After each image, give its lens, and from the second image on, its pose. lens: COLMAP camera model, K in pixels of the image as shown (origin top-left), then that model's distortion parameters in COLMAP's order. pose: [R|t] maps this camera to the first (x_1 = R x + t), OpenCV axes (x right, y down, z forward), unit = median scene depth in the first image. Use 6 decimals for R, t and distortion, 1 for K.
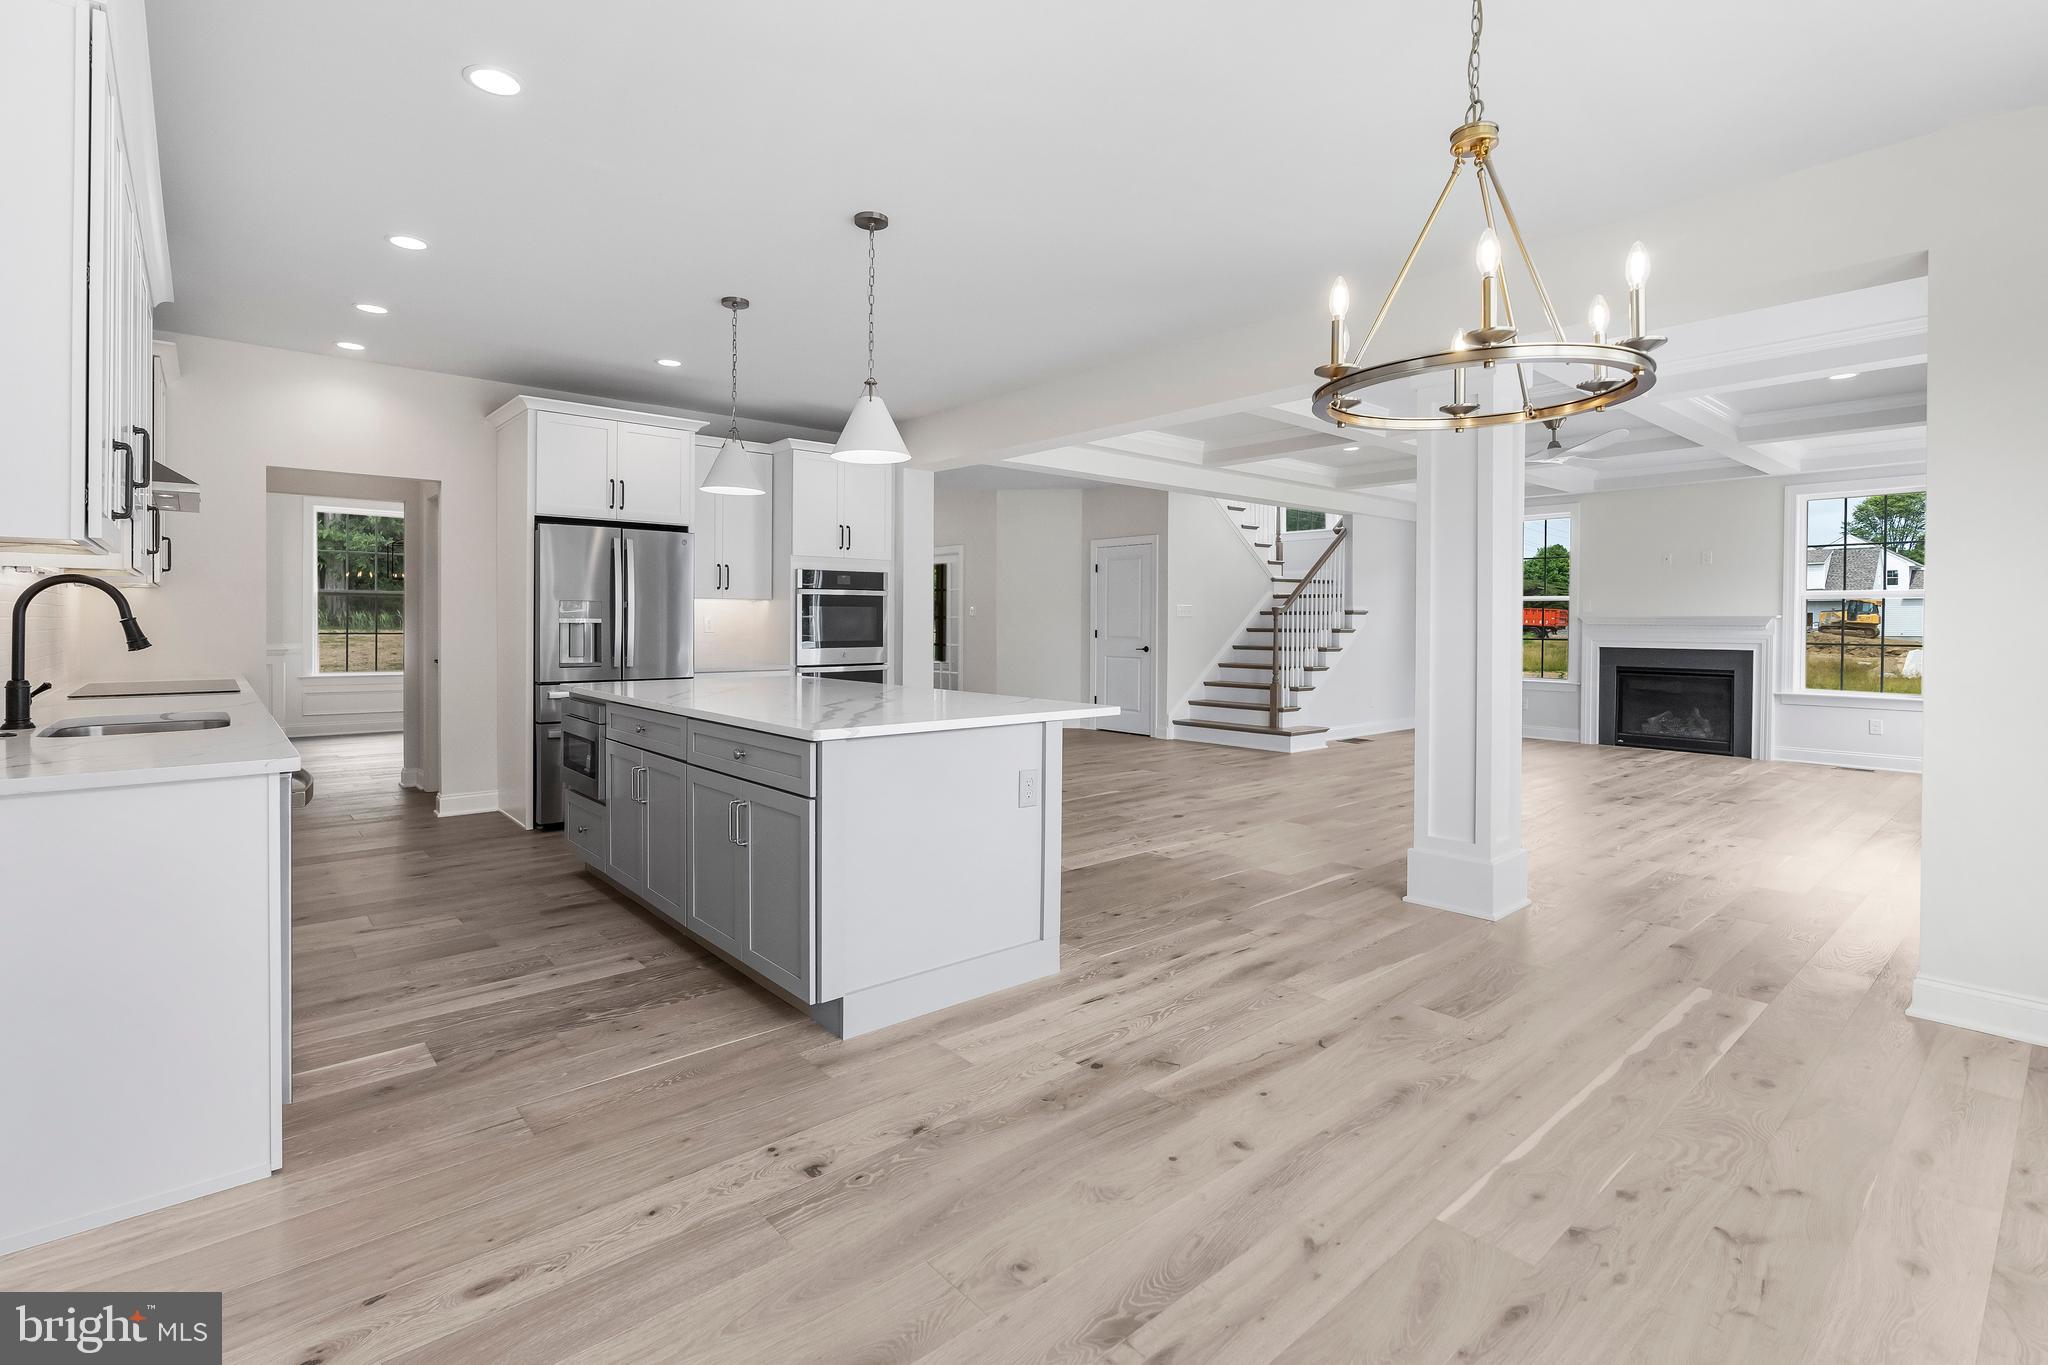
lens RADIAL K [[945.3, 0, 1020.1], [0, 945.3, 630.7], [0, 0, 1]] dist [-0.008814, 0.000678]
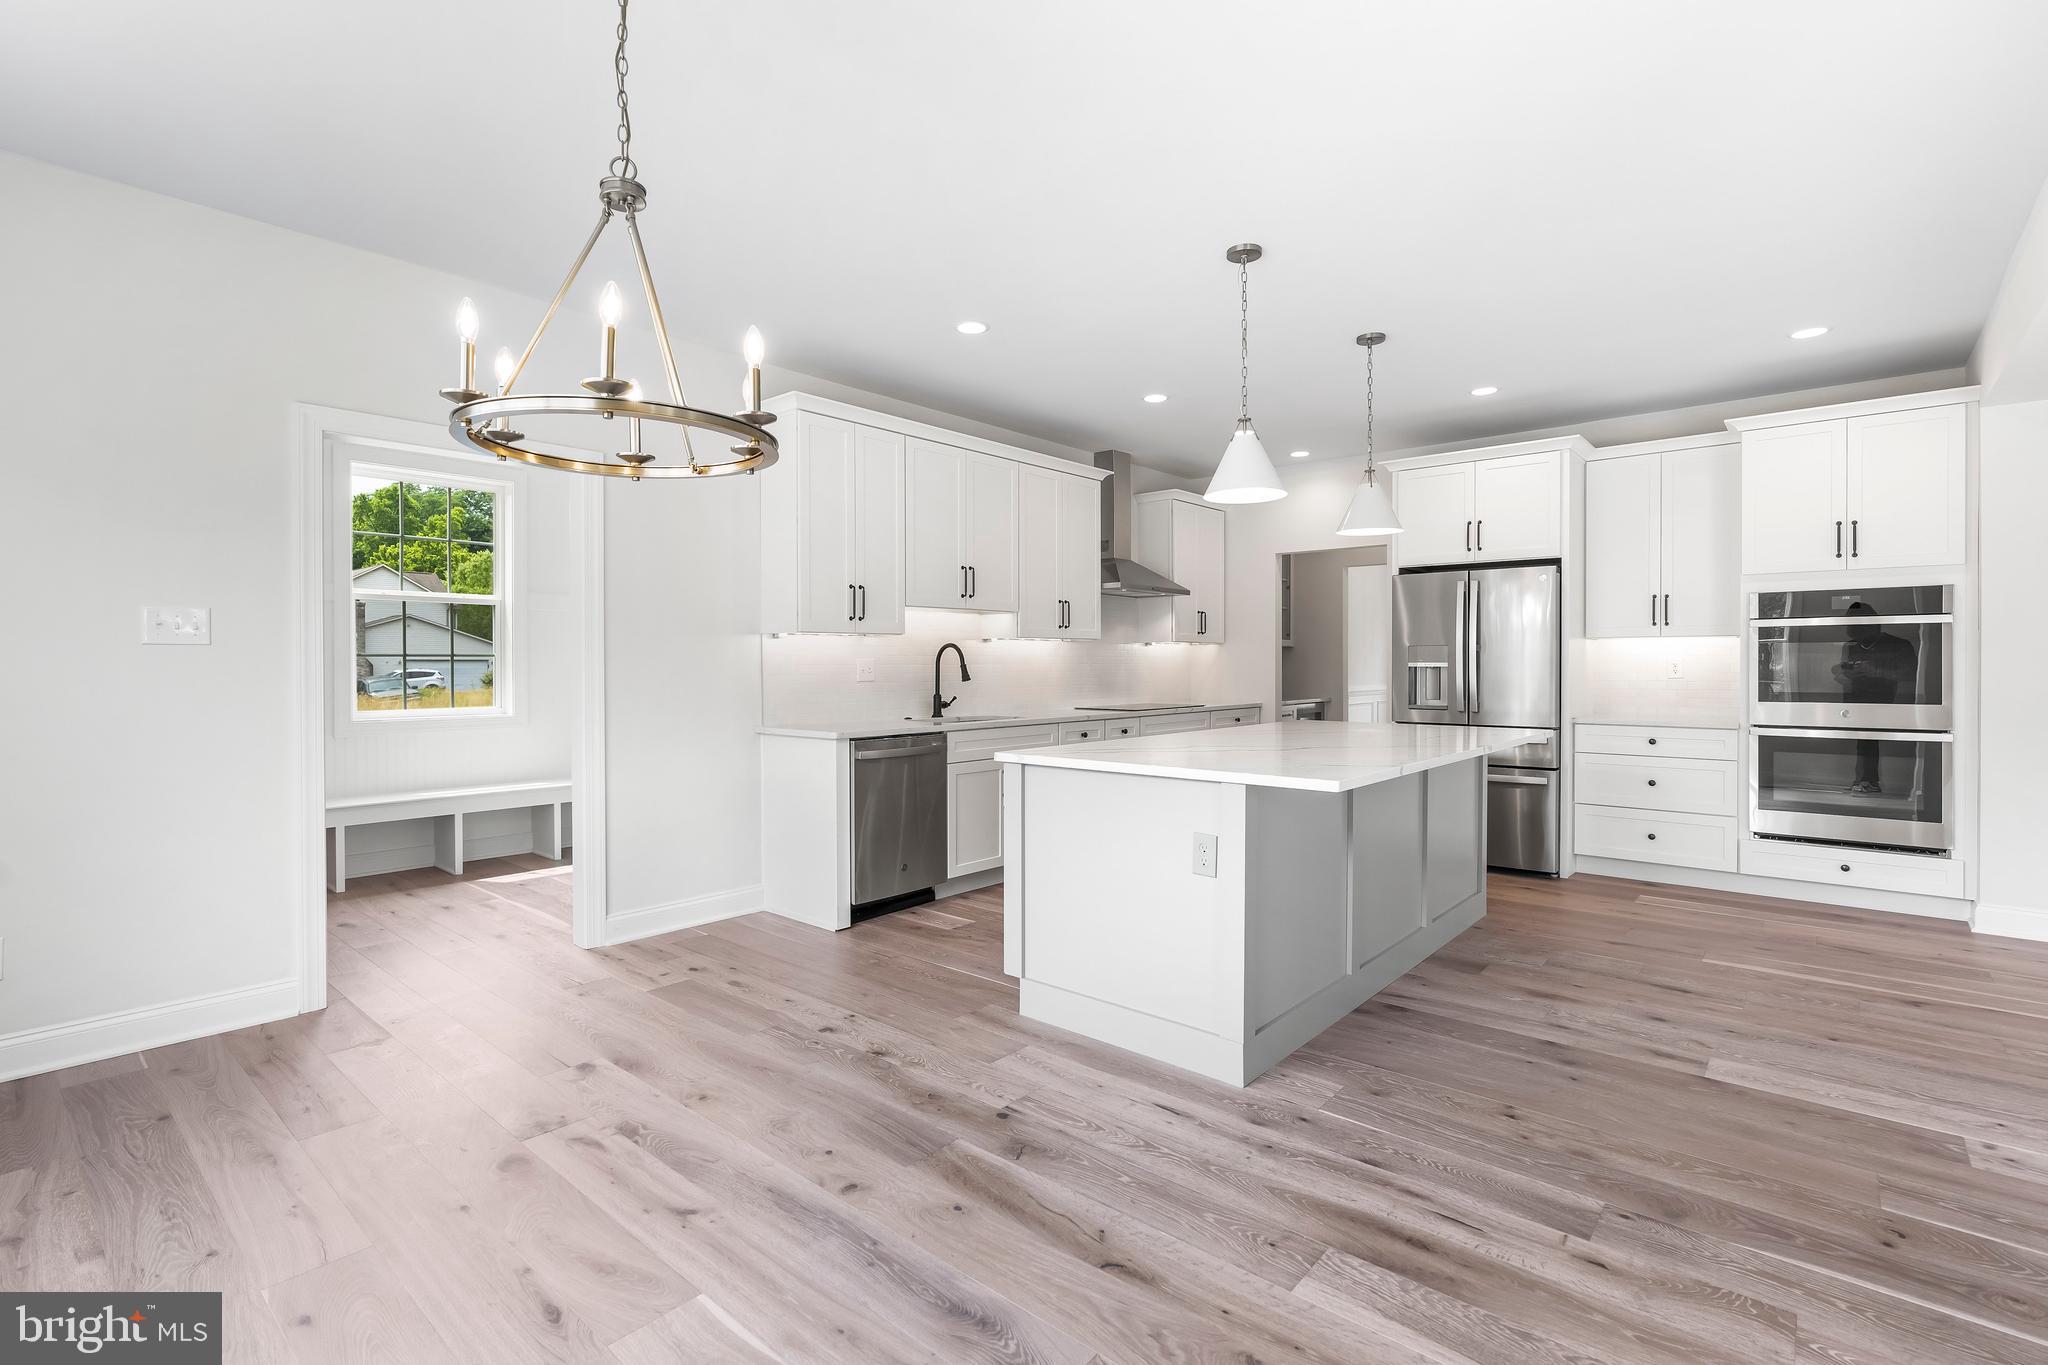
lens RADIAL K [[945.3, 0, 1024.0], [0, 945.3, 672.3], [0, 0, 1]] dist [-0.008814, 0.000678]
pose [[0.141685, 0.005382, -0.989897, 1.021862], [-0.006887, 0.999966, 0.004451, -0.007585], [0.989888, 0.006187, 0.141717, 0.846948]]
